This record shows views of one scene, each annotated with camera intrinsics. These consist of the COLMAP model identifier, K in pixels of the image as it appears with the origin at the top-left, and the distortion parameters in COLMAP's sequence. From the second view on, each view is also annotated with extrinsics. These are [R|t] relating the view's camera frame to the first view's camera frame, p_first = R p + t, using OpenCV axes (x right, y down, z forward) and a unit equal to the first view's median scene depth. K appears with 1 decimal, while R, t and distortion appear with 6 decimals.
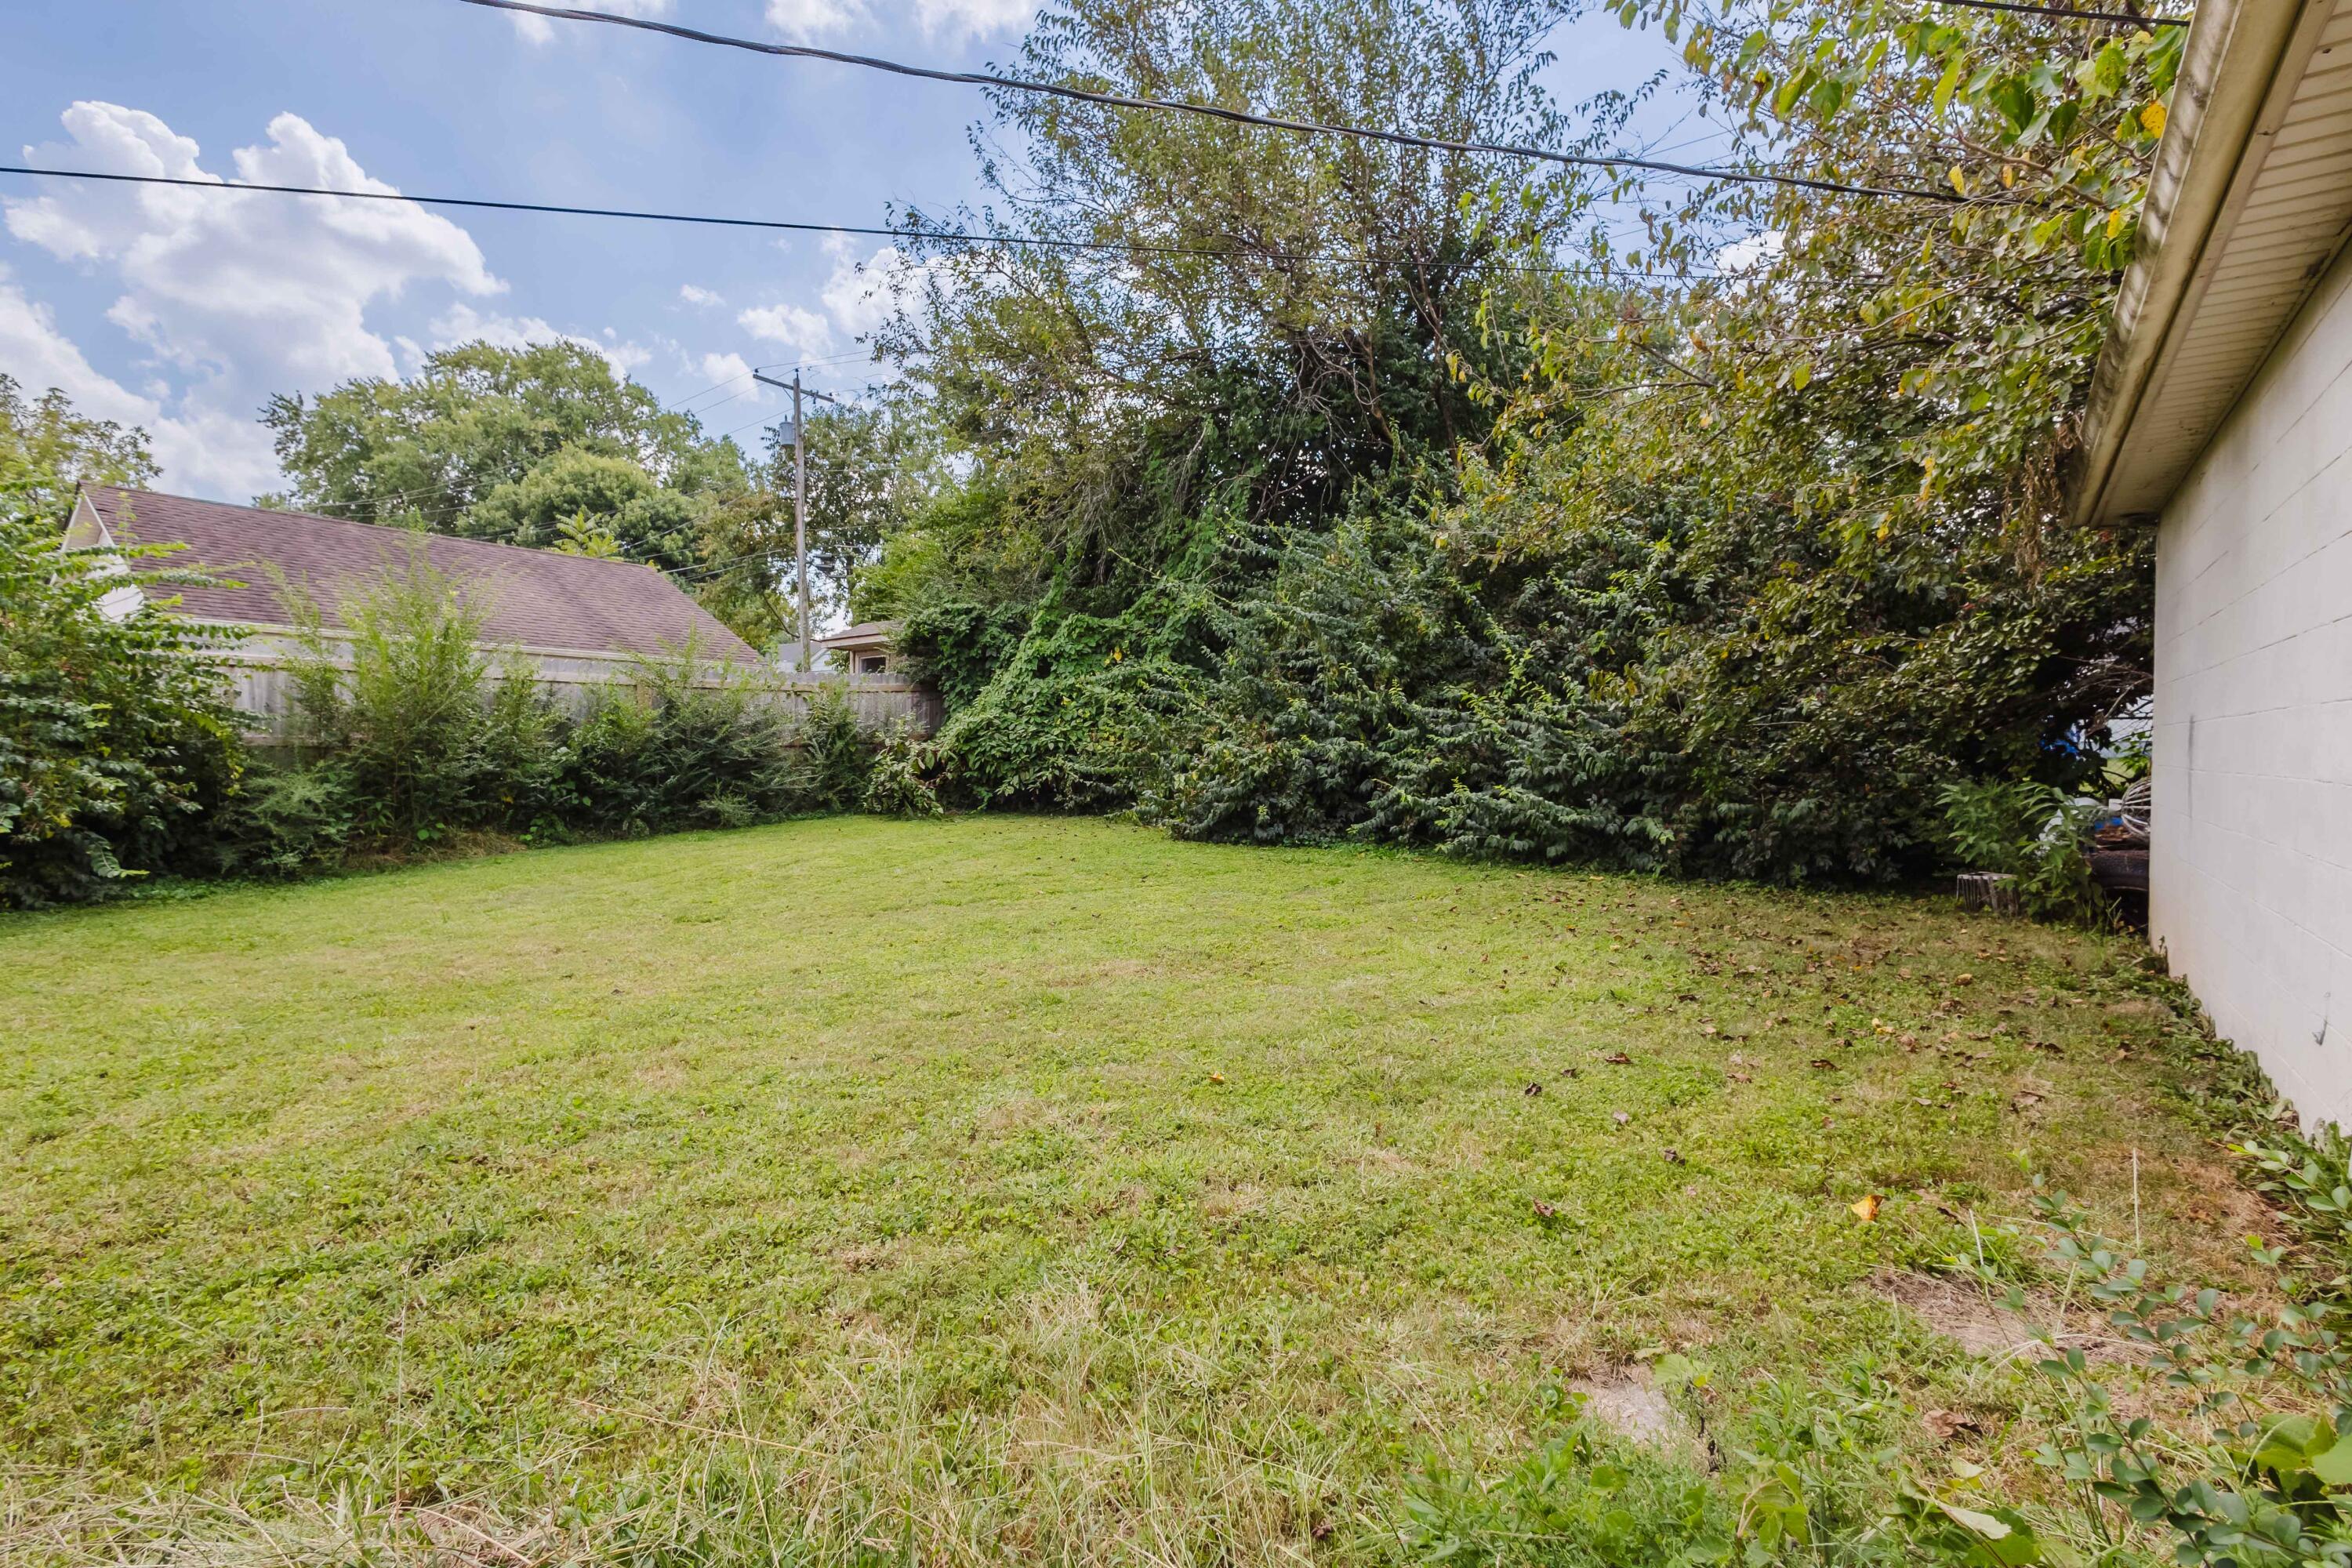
lens RADIAL K [[1064.5, 0, 1175.8], [0, 1064.5, 783.5], [0, 0, 1]] dist [0.002727, 0.000085]
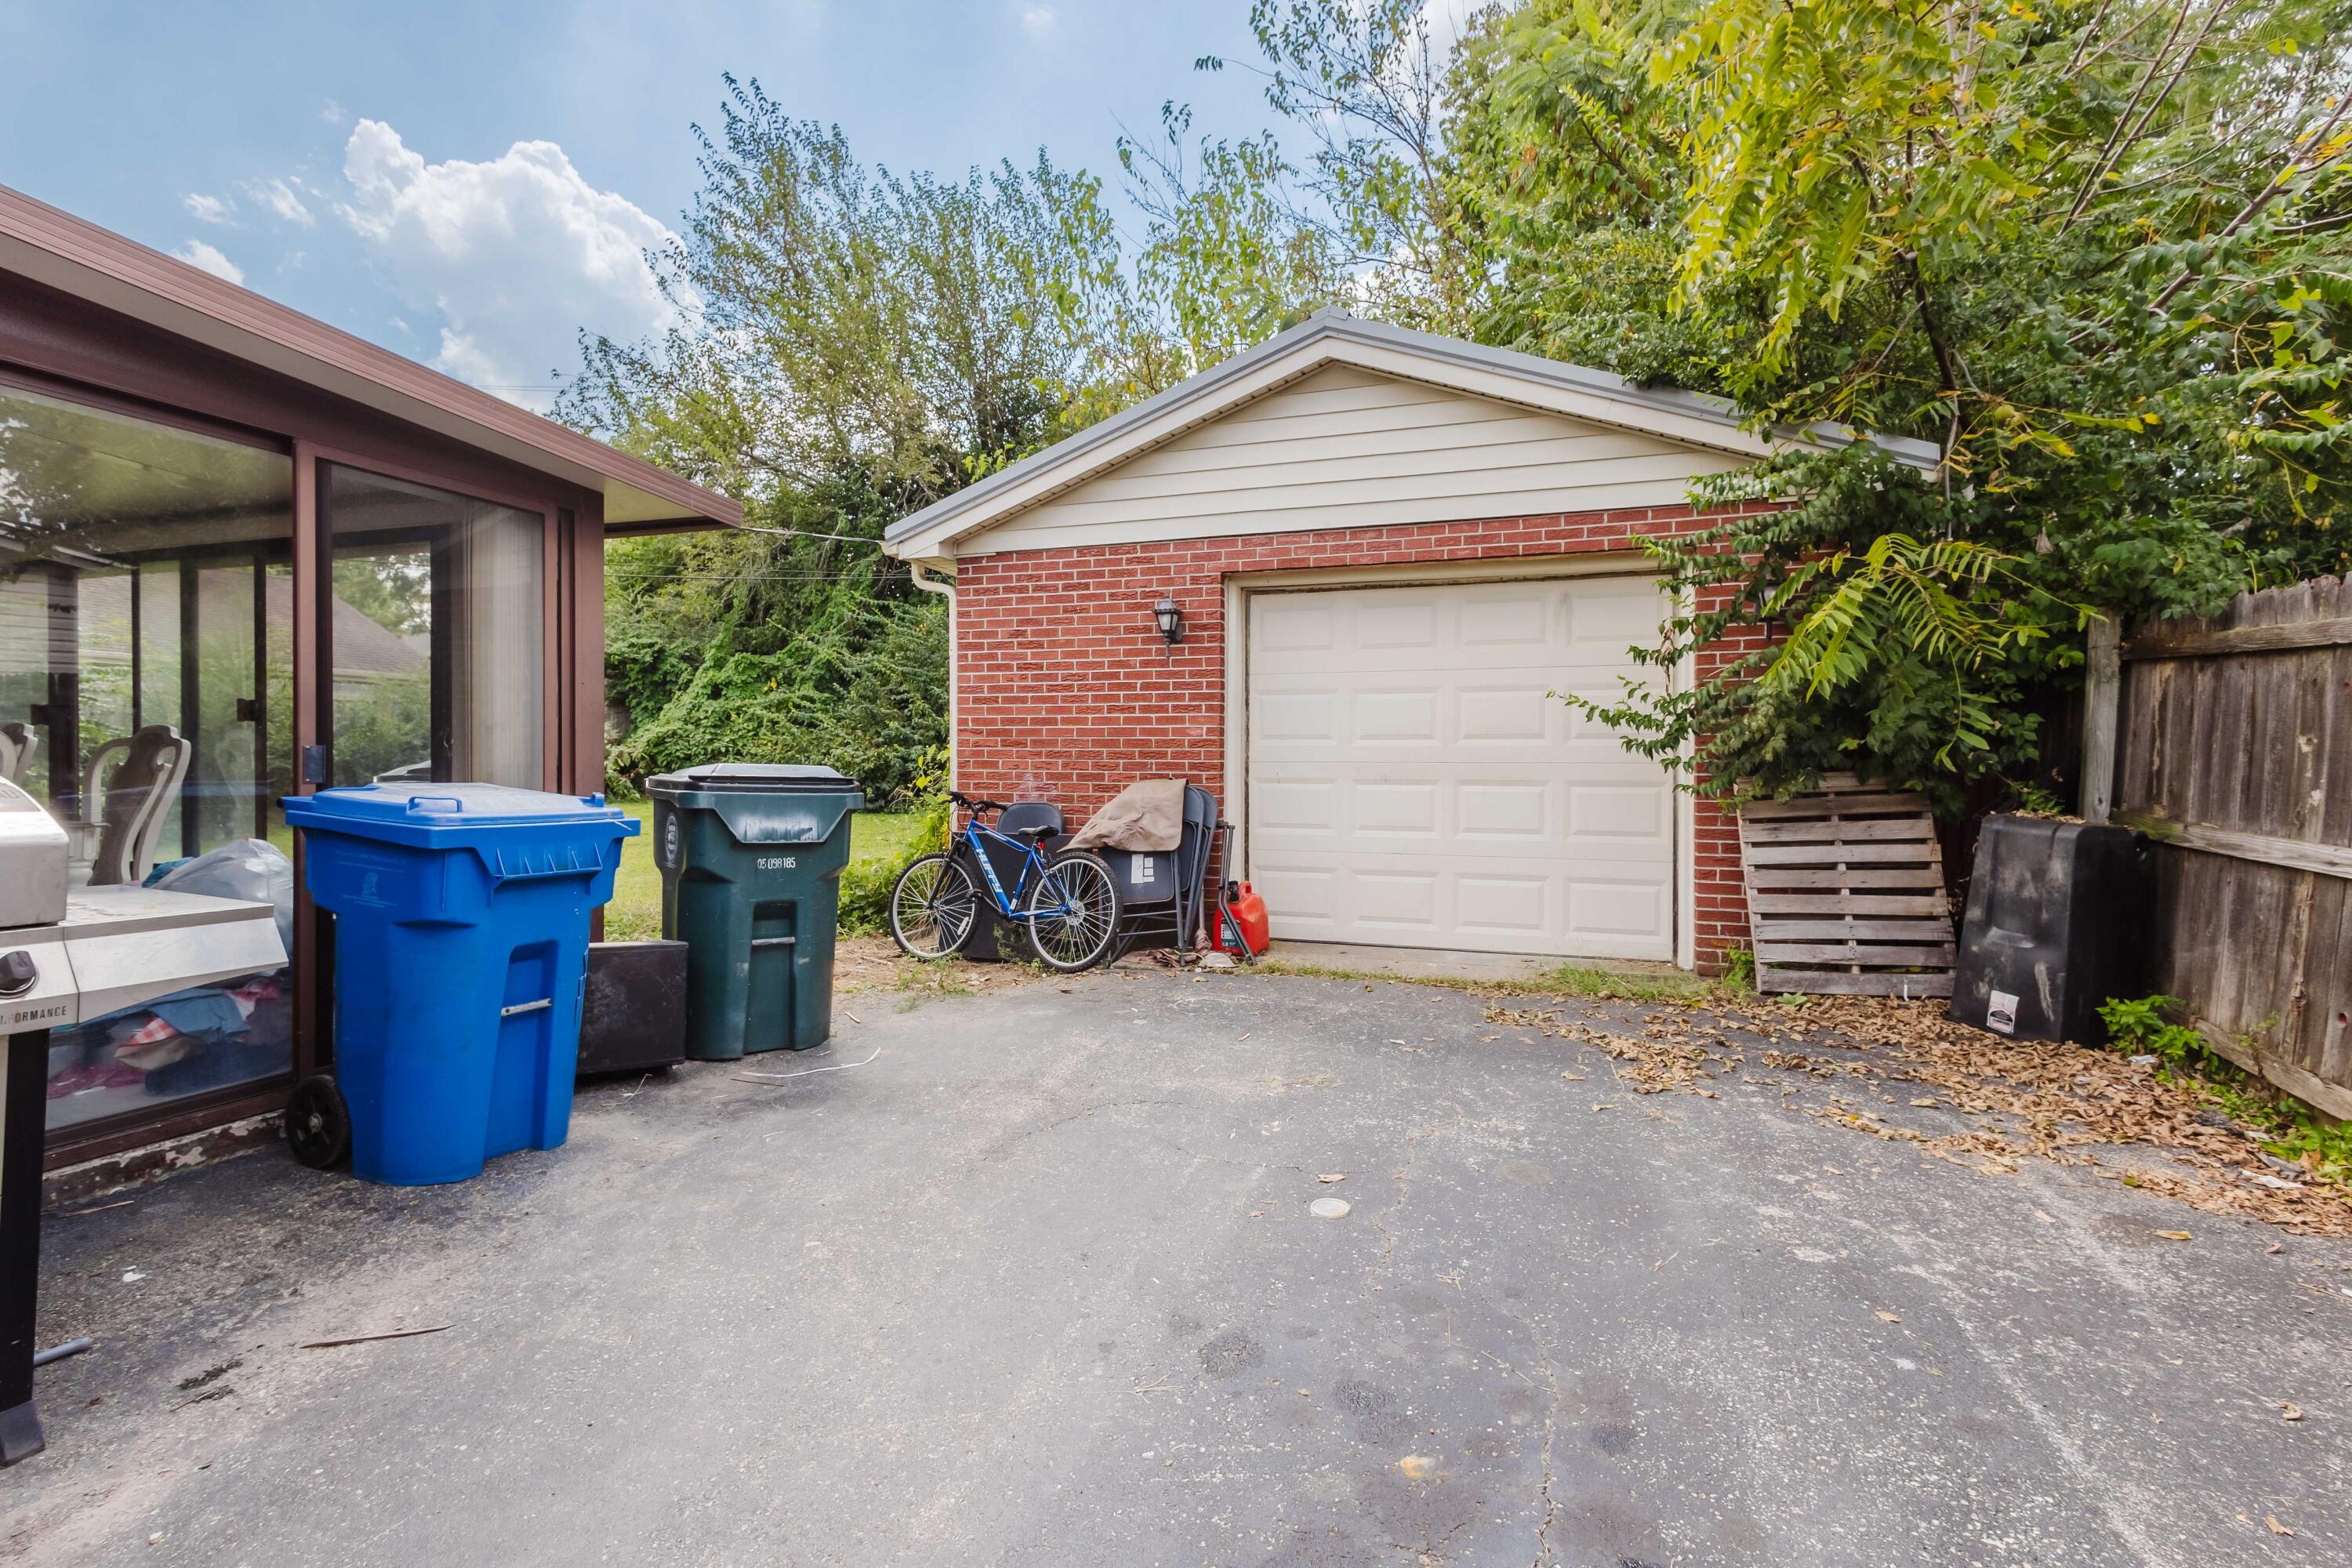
lens RADIAL K [[1064.5, 0, 1179.4], [0, 1064.5, 781.2], [0, 0, 1]] dist [0.002727, 0.000085]
pose [[0.954417, -0.005496, 0.298427, 0.035549], [0.006202, 0.999980, -0.001418, 0.011489], [-0.298413, 0.003204, 0.954431, -0.486783]]
